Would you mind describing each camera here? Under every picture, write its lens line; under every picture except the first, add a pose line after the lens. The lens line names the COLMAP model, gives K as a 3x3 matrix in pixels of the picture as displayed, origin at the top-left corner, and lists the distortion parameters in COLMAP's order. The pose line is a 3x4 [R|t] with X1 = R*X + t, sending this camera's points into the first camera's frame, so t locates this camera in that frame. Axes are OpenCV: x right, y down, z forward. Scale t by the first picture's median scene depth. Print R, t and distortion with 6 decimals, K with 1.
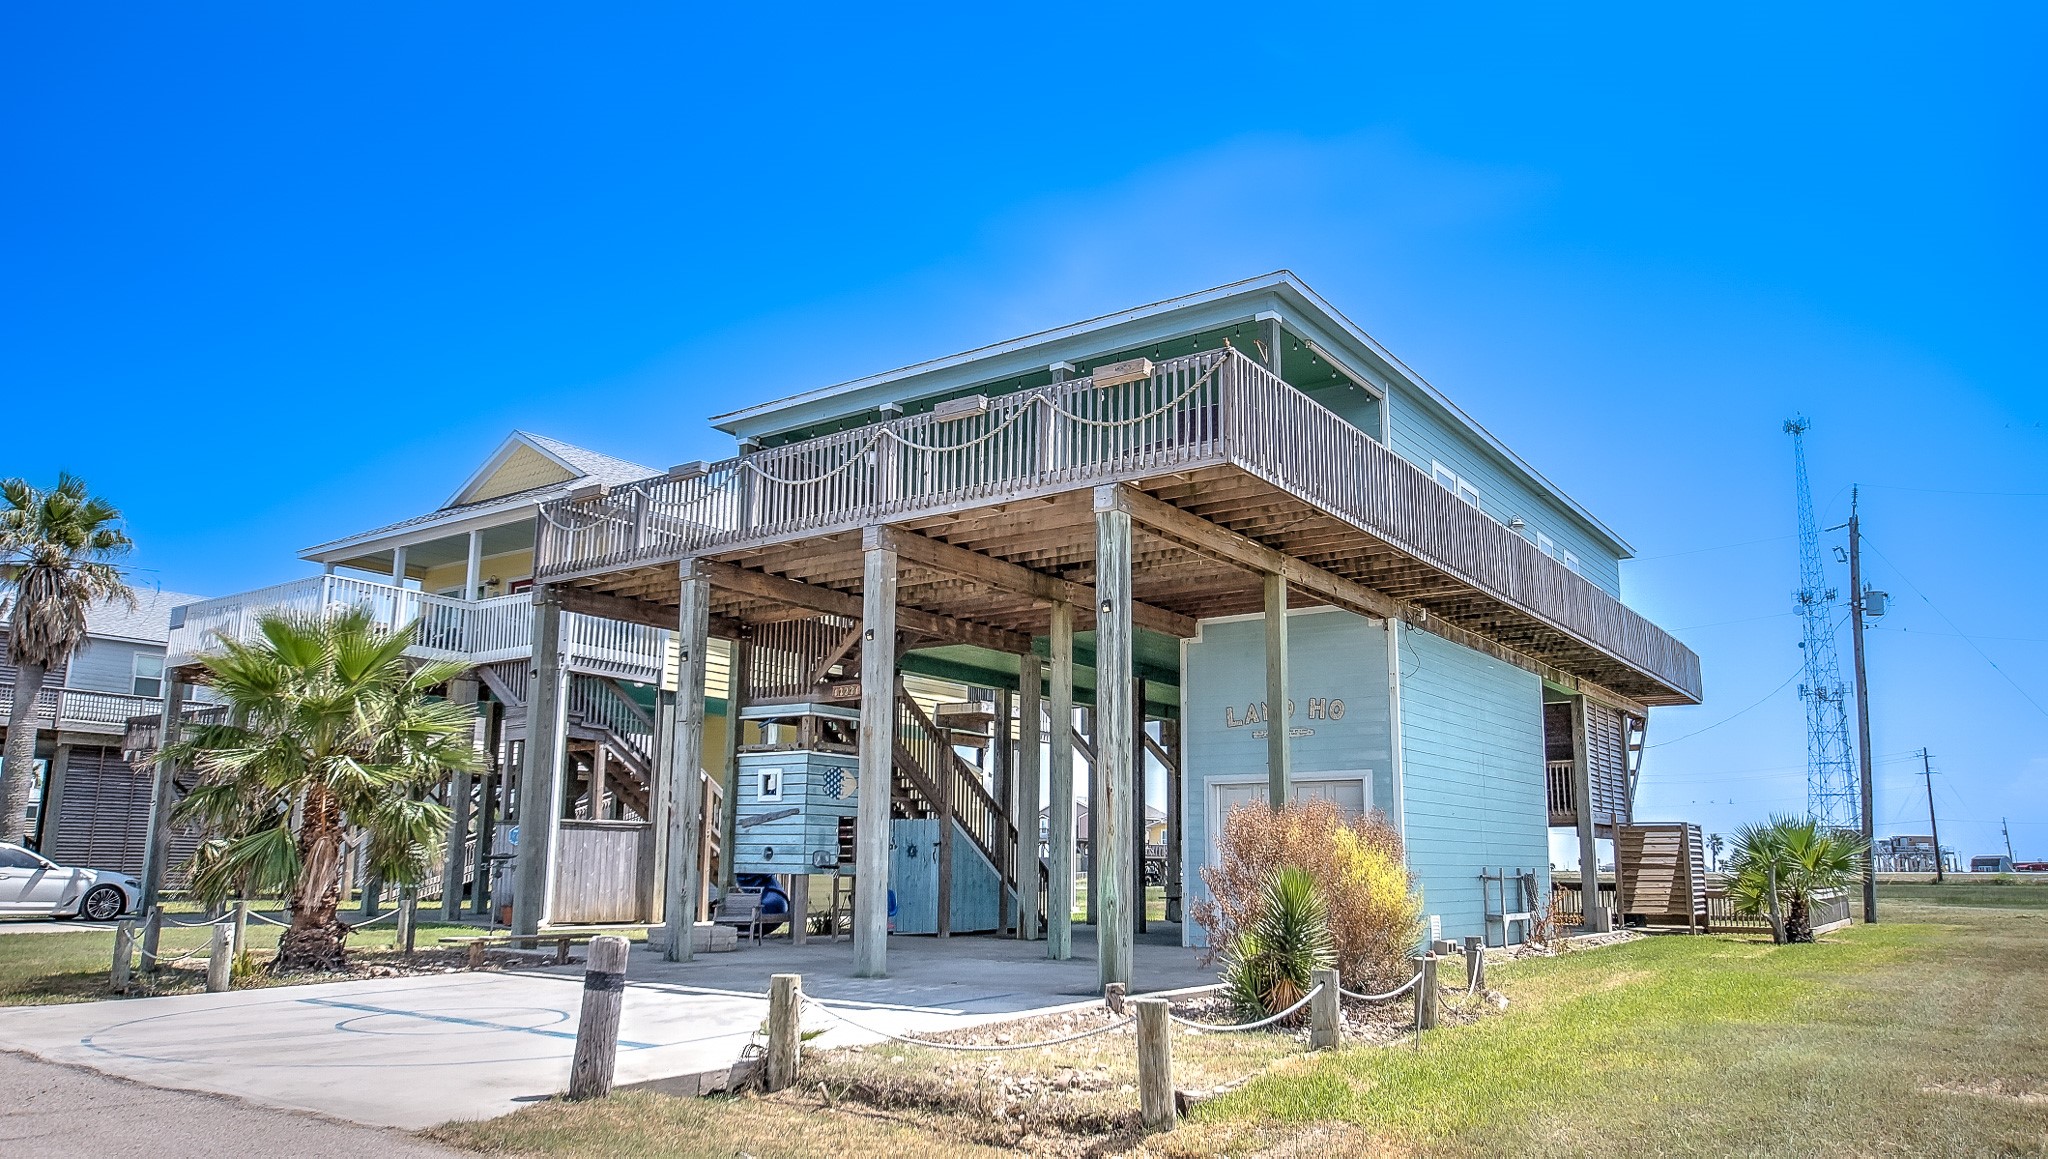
lens RADIAL K [[1432.3, 0, 1024.0], [0, 1432.3, 589.8], [0, 0, 1]] dist [-0.048438, 0.000072]
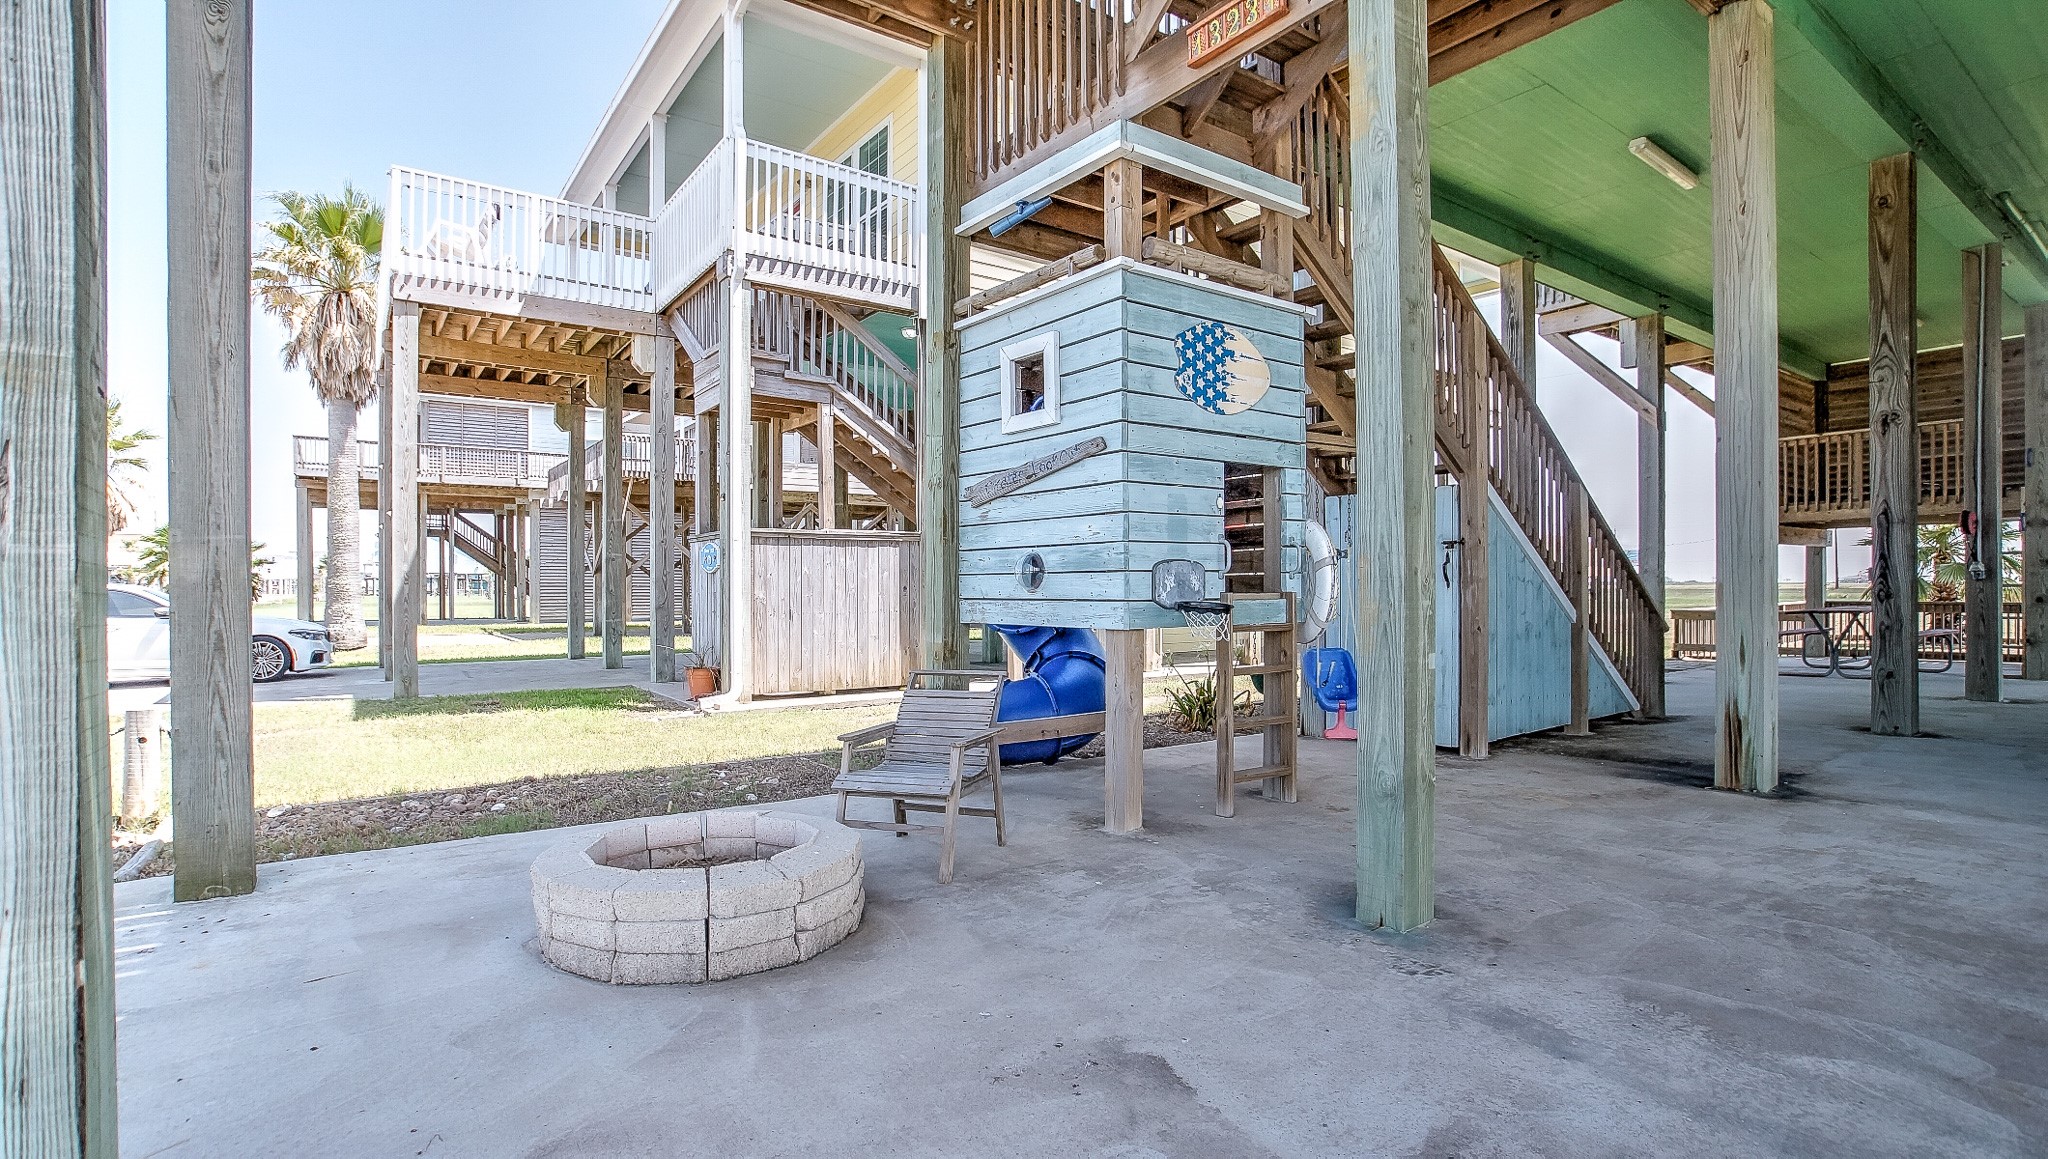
lens RADIAL K [[981.7, 0, 1033.9], [0, 981.7, 590.4], [0, 0, 1]] dist [-0.016226, 0.005950]
pose [[0.952345, -0.015160, -0.304646, -0.100520], [0.073417, 0.980794, 0.180701, 0.141156], [0.296056, -0.194456, 0.935167, 0.749352]]
